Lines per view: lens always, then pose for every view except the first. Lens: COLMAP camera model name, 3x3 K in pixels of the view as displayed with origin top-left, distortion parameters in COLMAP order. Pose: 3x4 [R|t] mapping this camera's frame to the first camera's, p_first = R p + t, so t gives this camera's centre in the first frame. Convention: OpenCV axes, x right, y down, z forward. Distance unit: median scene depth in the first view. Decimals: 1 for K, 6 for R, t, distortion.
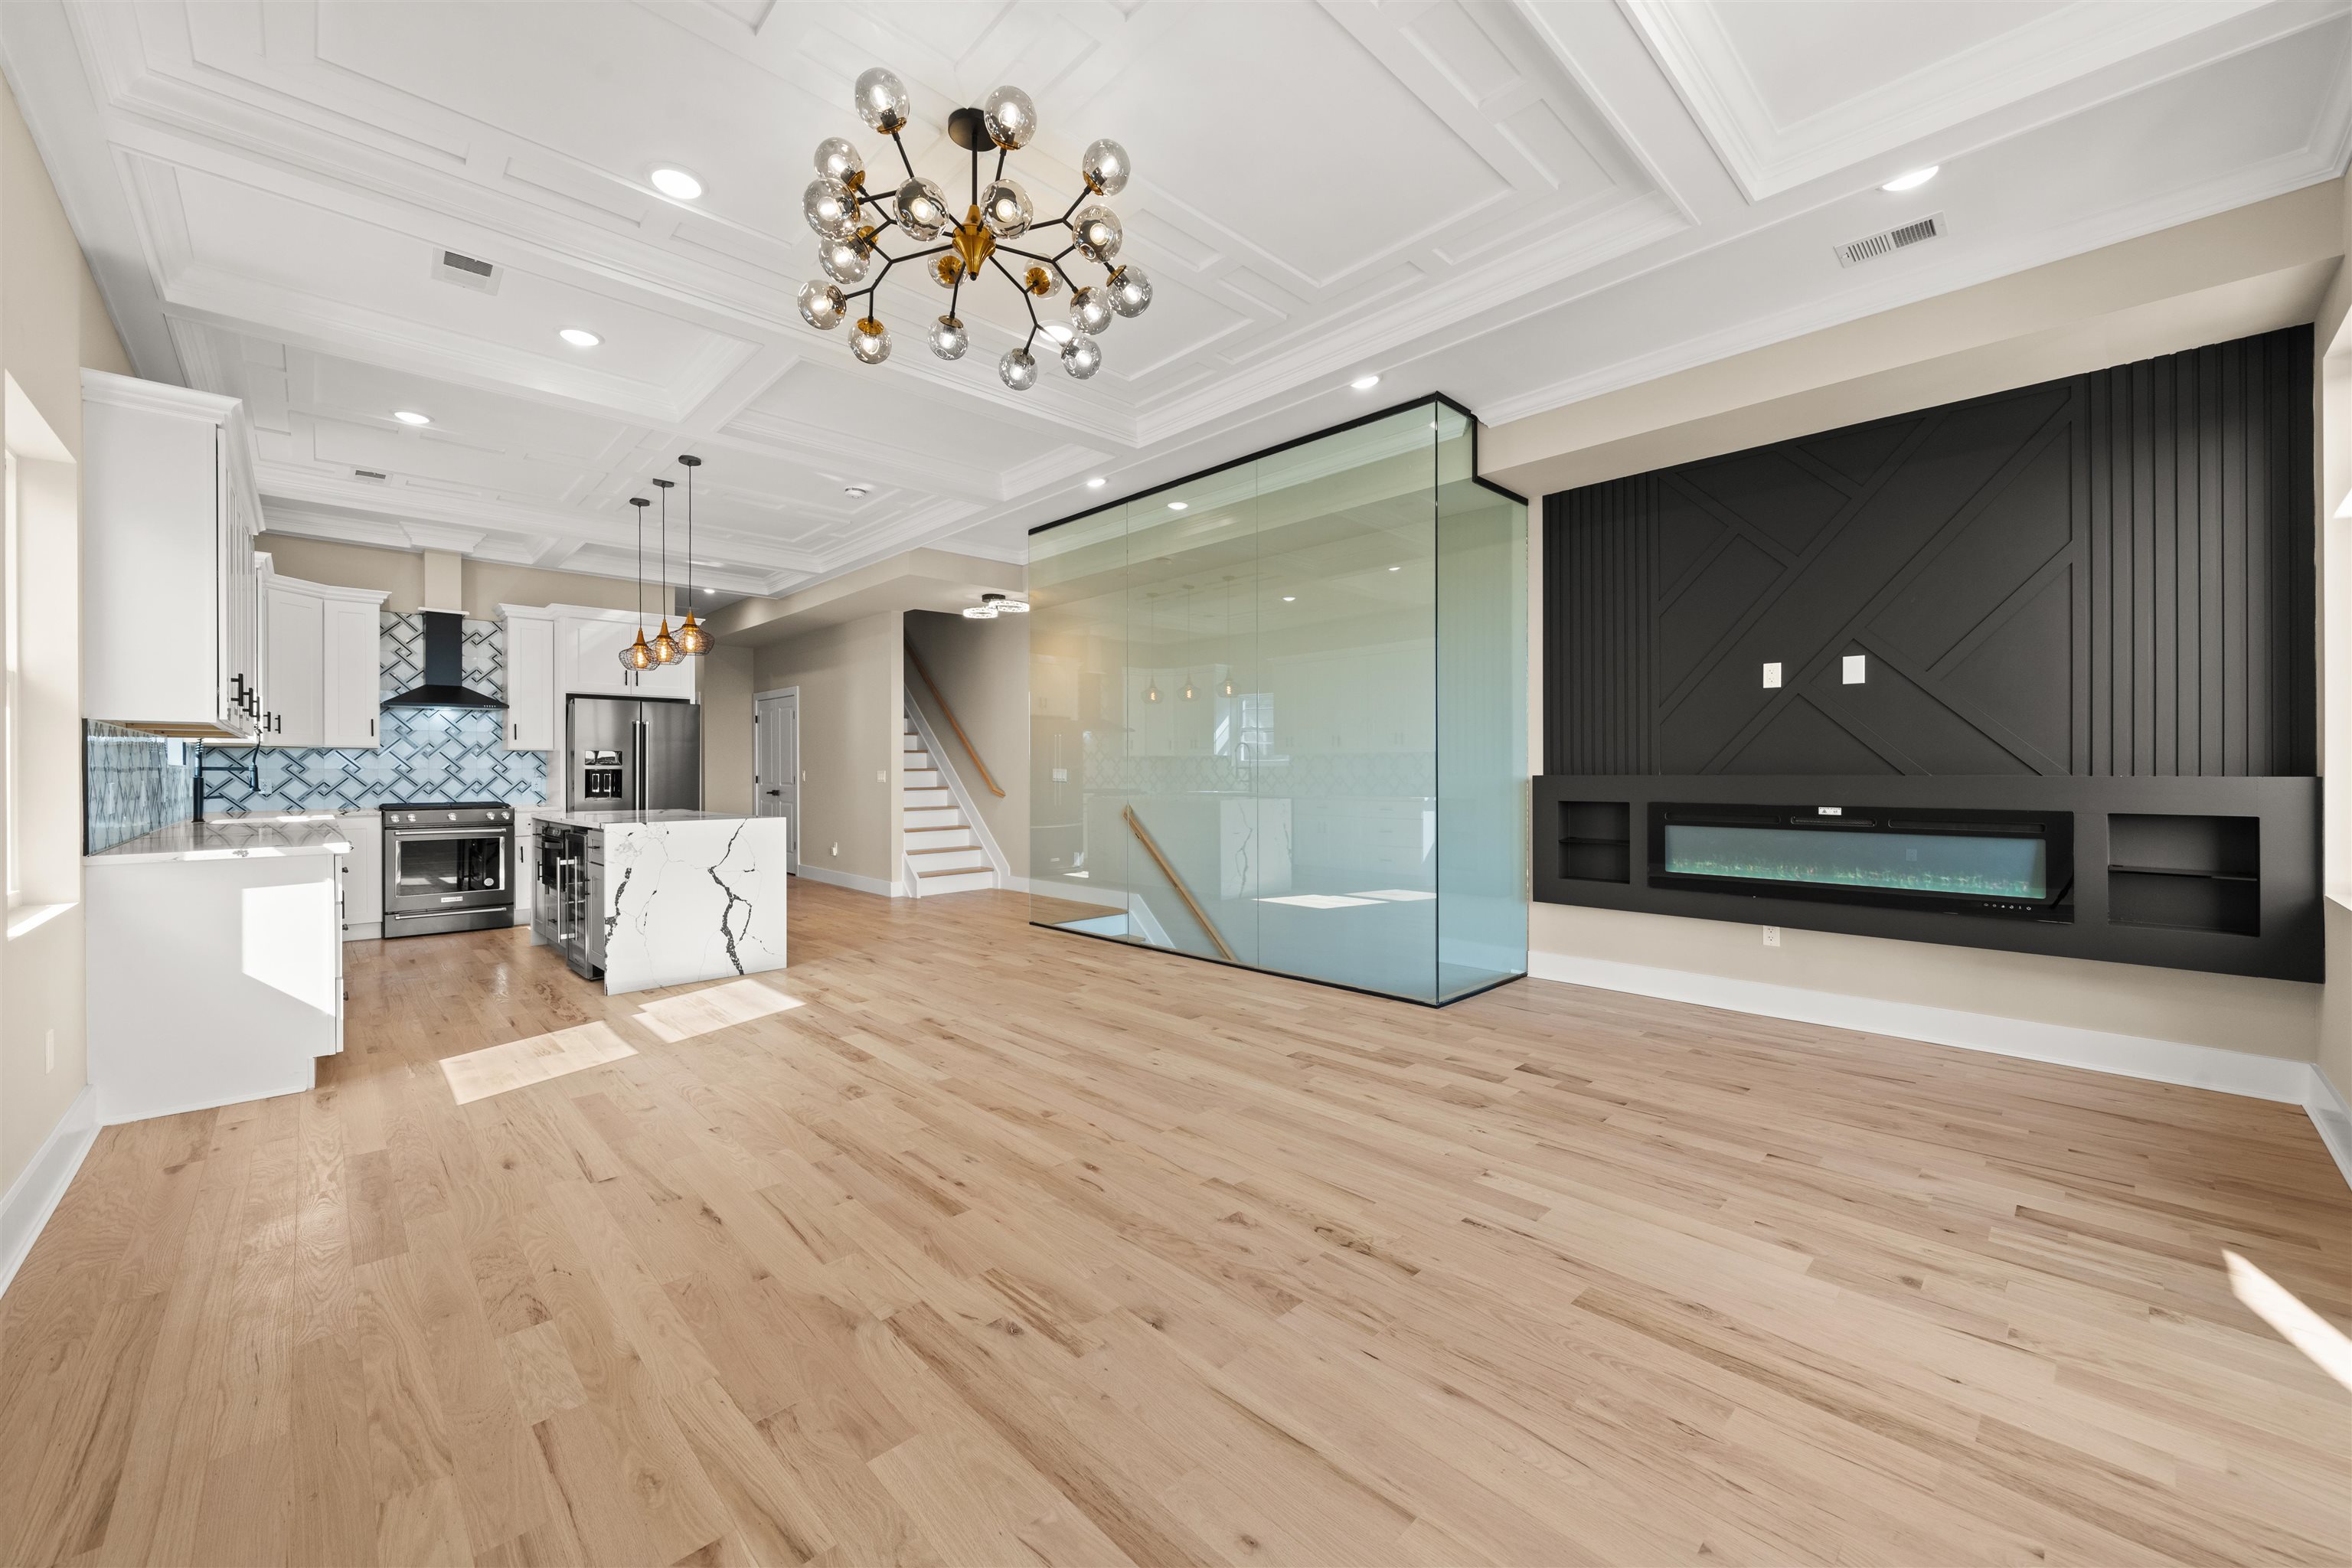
lens RADIAL K [[904.2, 0, 1182.6], [0, 904.2, 768.6], [0, 0, 1]] dist [-0.006487, 0.000954]
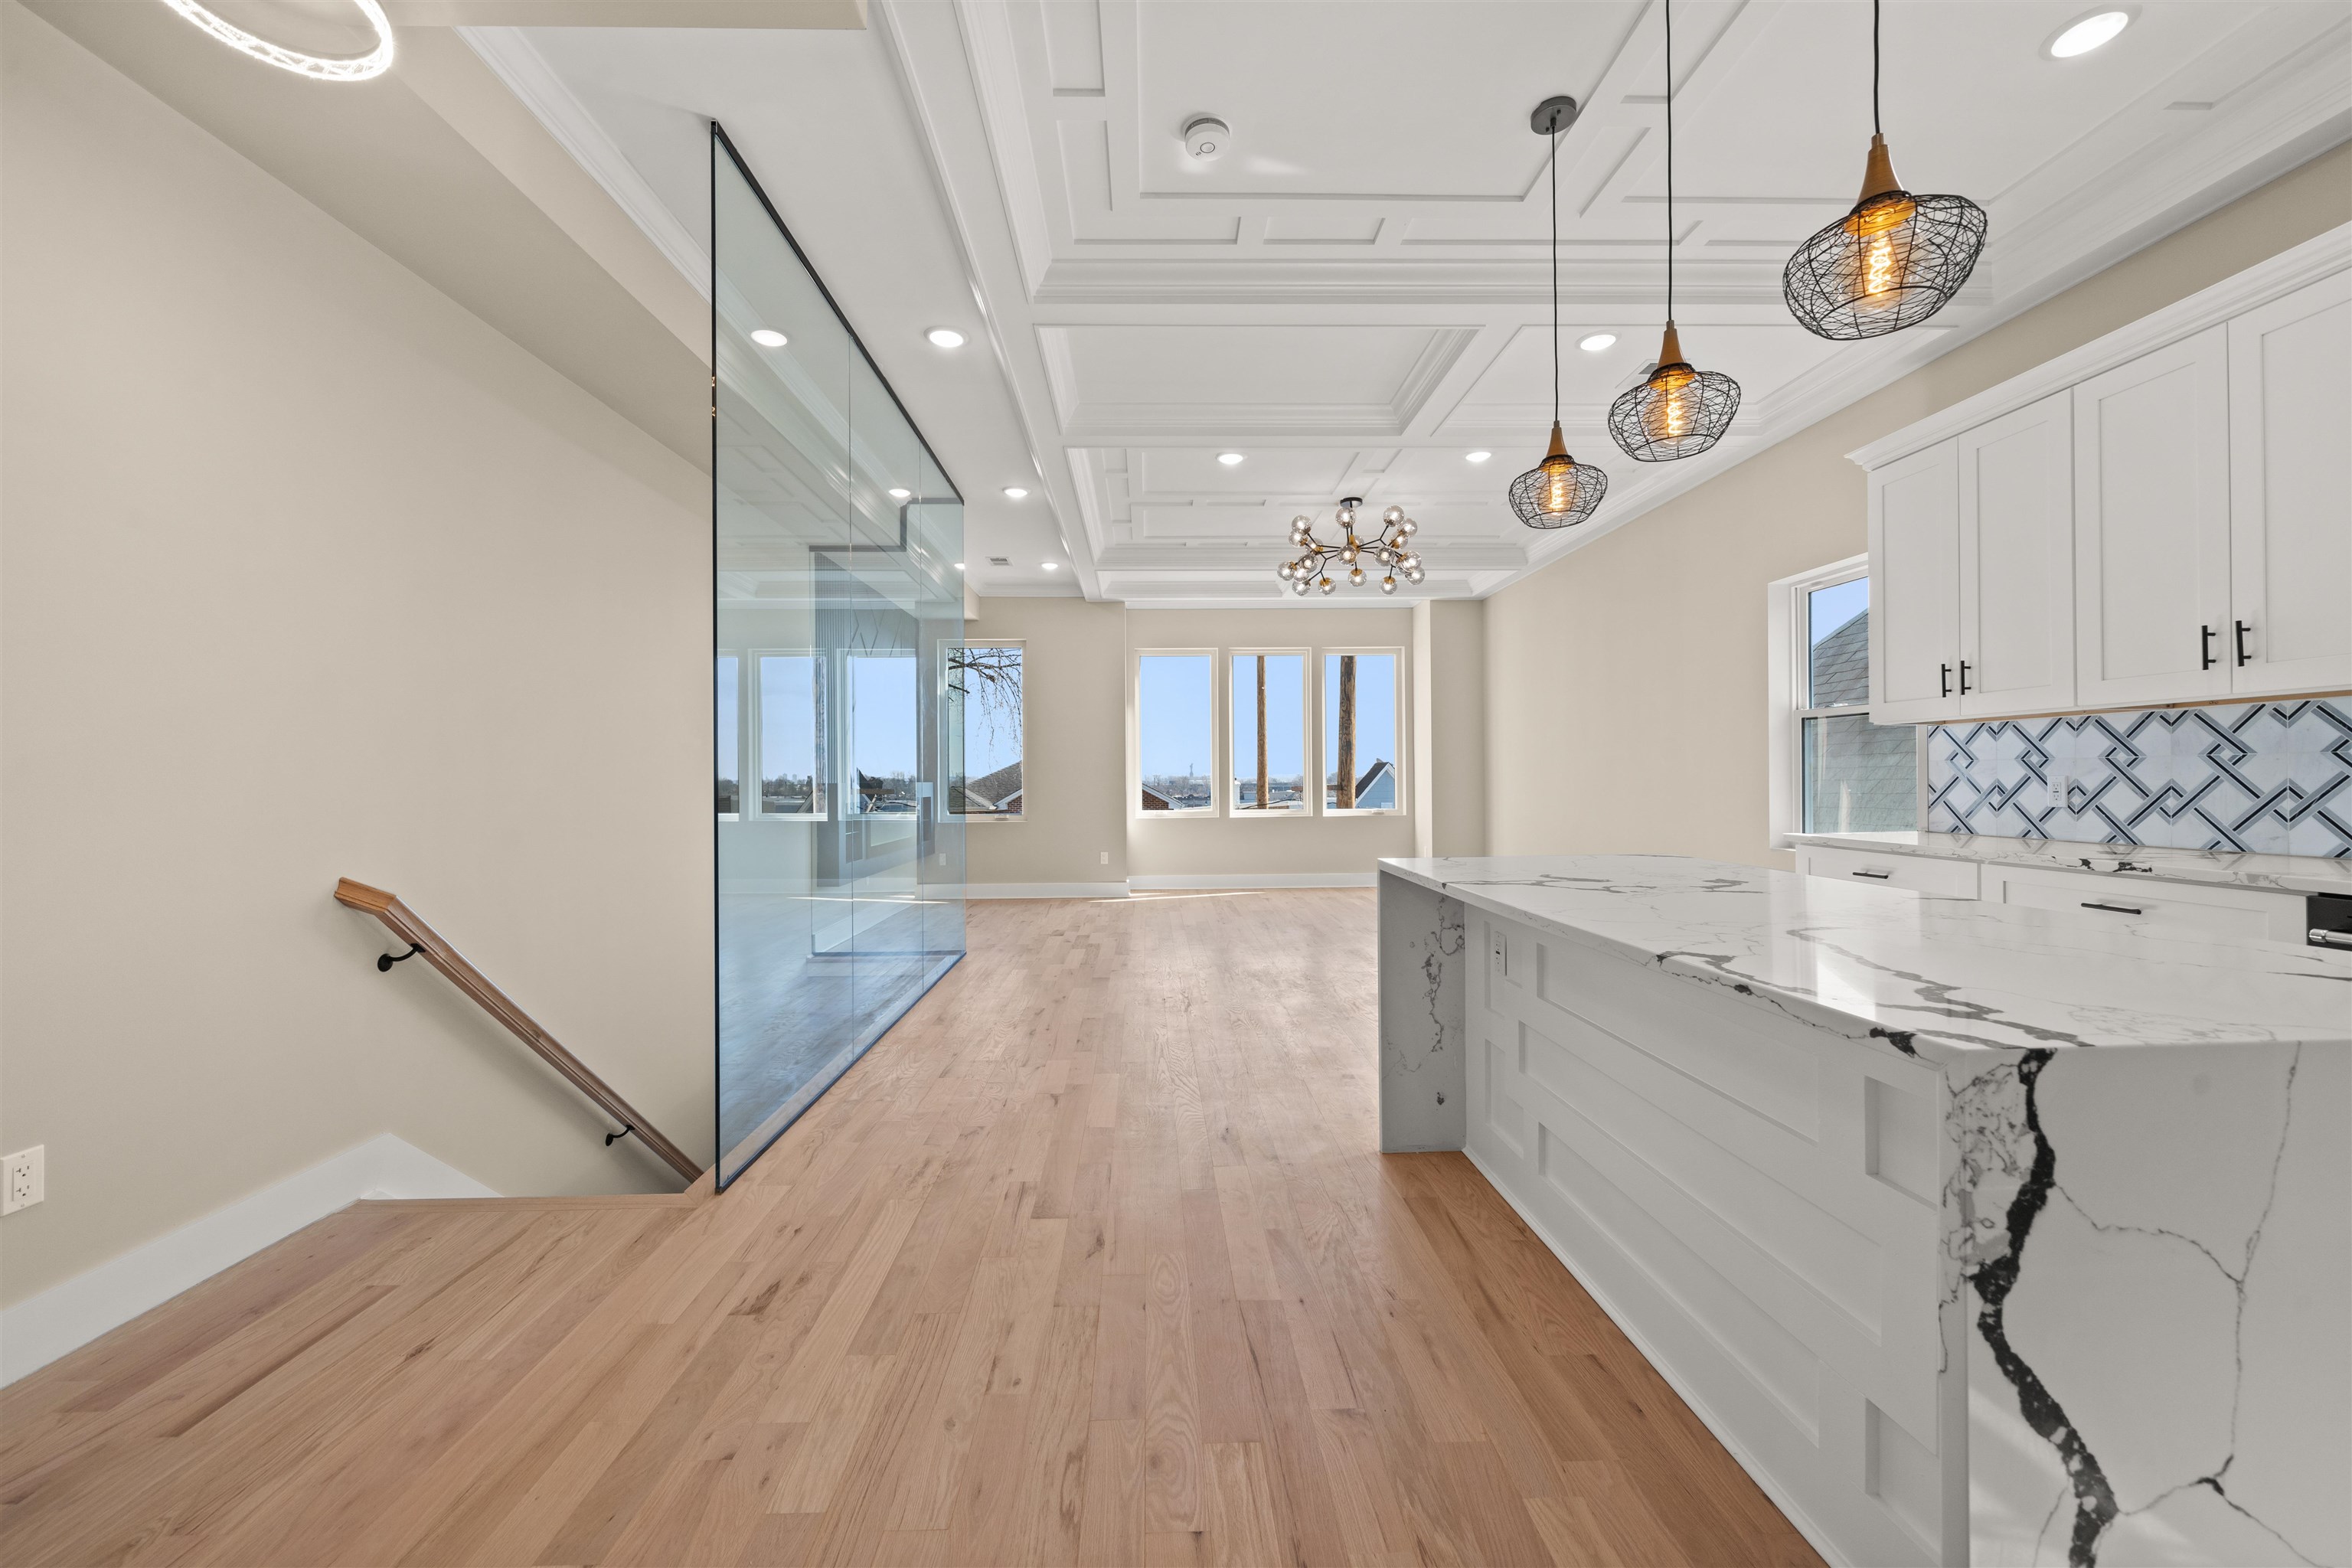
lens RADIAL K [[904.2, 0, 1181.3], [0, 904.2, 771.5], [0, 0, 1]] dist [-0.006487, 0.000954]
pose [[-0.743040, 0.015969, 0.669057, -0.872933], [0.007837, 0.999854, -0.015161, 0.014250], [-0.669201, -0.006022, -0.743057, 1.815176]]
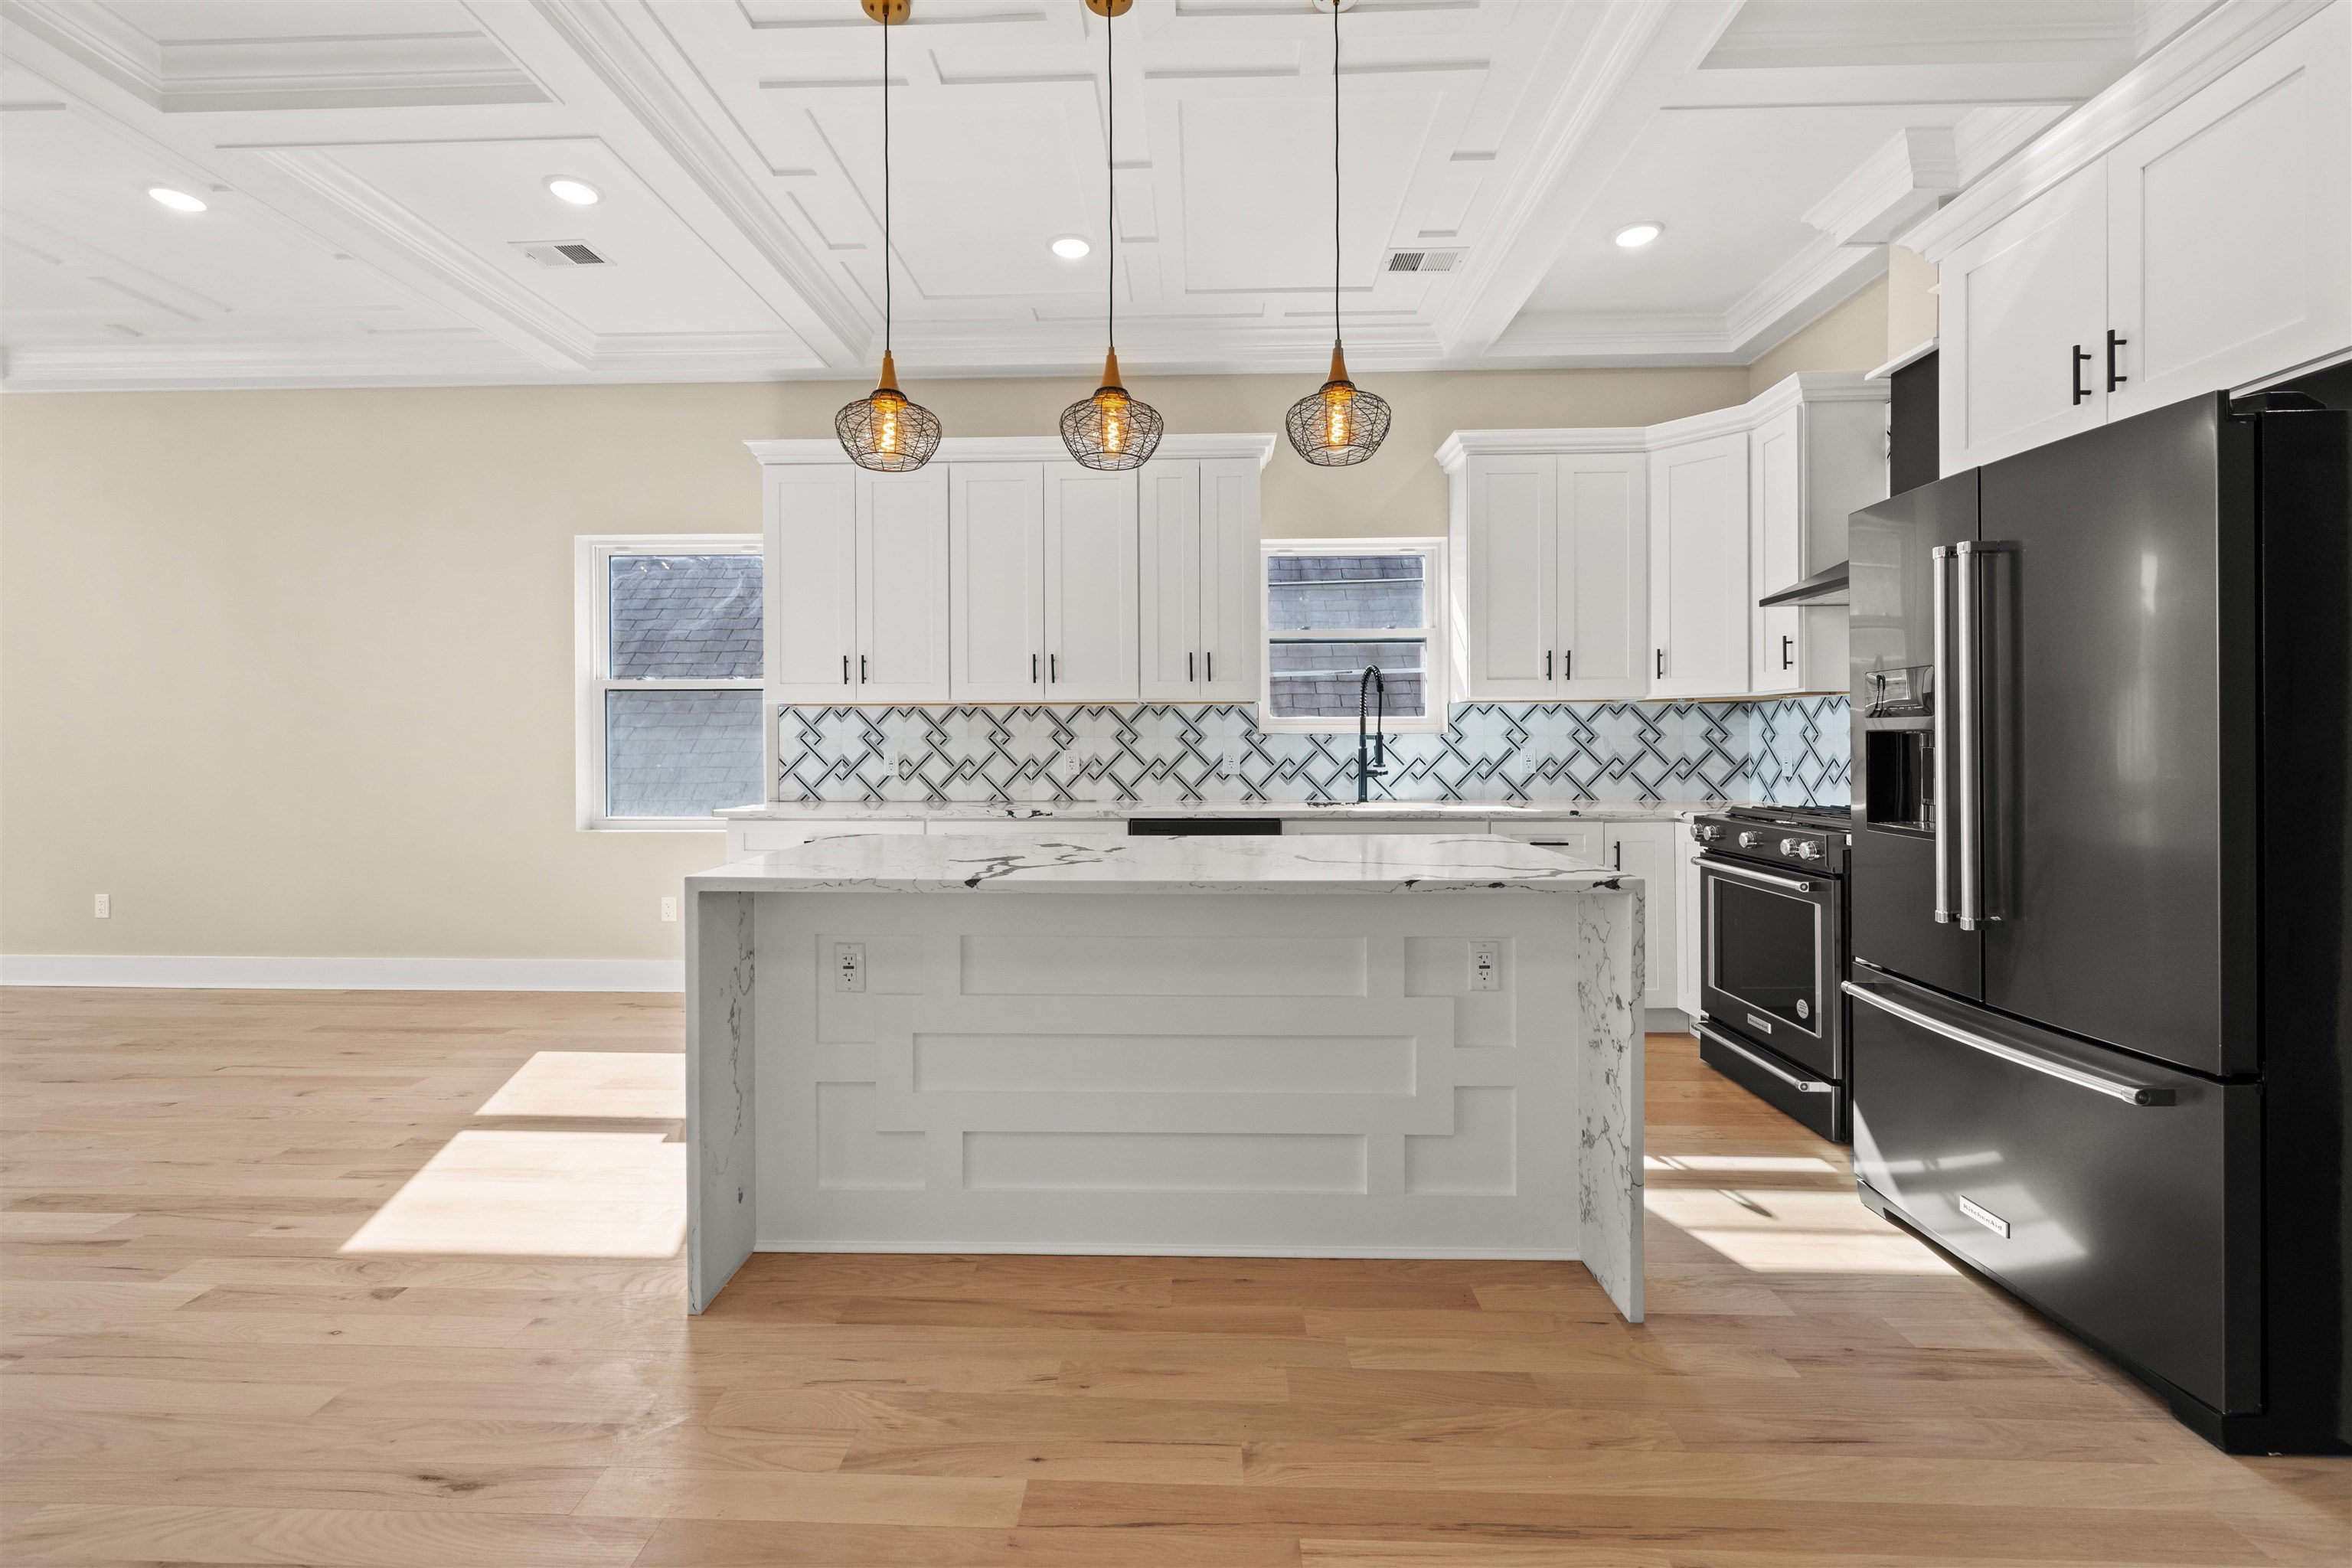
lens RADIAL K [[979.7, 0, 1158.4], [0, 979.7, 752.3], [0, 0, 1]] dist [-0.005688, 0.000324]
pose [[-0.725374, 0.010311, -0.688278, -0.393809], [0.006221, 0.999945, 0.008424, 0.006135], [0.688327, 0.001829, -0.725398, 1.733570]]
